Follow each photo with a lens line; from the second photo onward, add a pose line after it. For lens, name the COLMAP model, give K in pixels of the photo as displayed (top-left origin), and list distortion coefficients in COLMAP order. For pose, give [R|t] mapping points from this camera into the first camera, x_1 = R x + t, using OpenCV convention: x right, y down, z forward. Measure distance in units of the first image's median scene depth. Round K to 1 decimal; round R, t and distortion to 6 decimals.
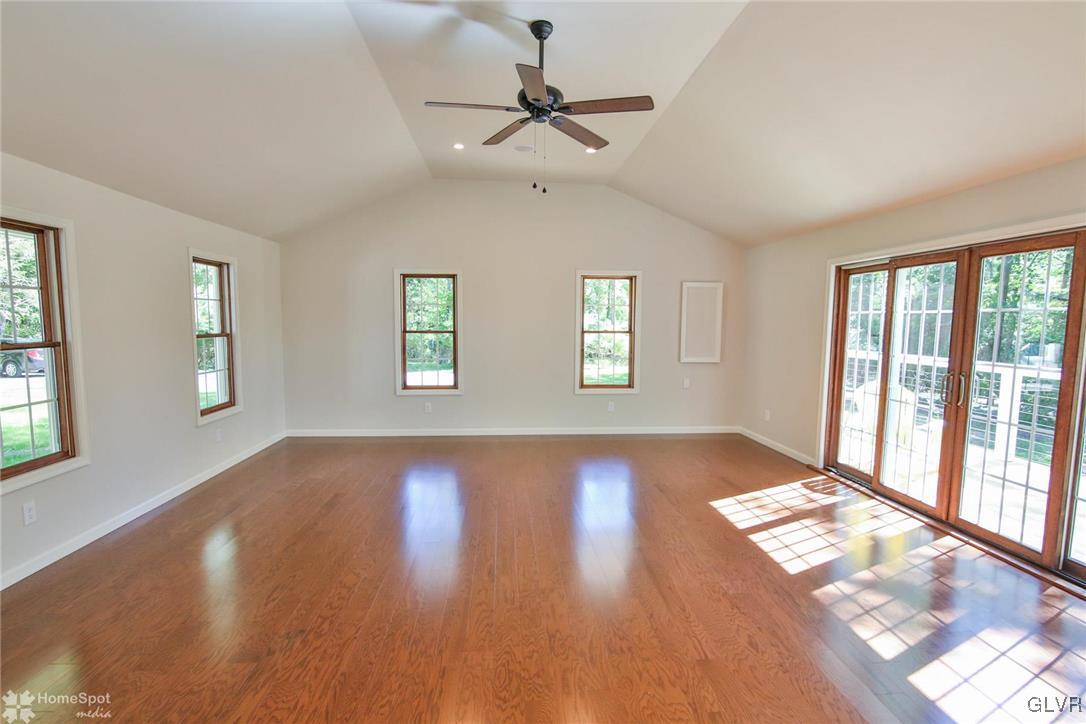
lens RADIAL K [[528.0, 0, 542.3], [0, 528.0, 366.4], [0, 0, 1]] dist [-0.014173, 0.003251]
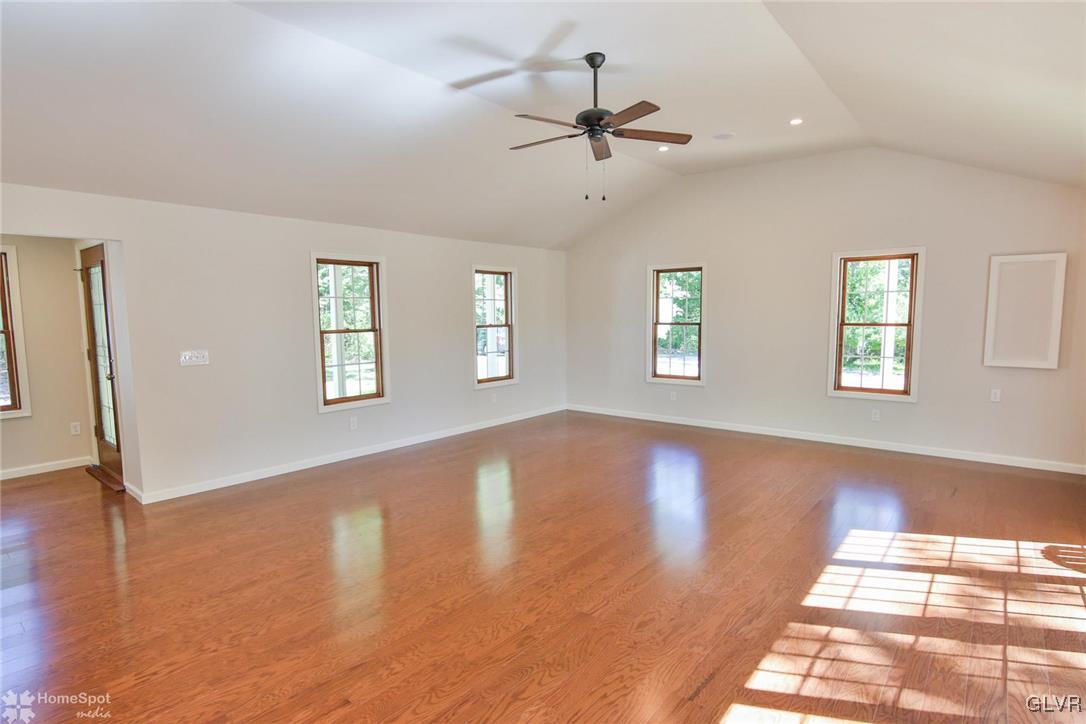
lens RADIAL K [[528.0, 0, 509.6], [0, 528.0, 357.9], [0, 0, 1]] dist [-0.014173, 0.003251]
pose [[0.735811, 0.045289, -0.675671, 0.352186], [-0.046178, 0.998794, 0.016660, -0.000214], [0.675611, 0.018943, 0.737015, 0.017765]]
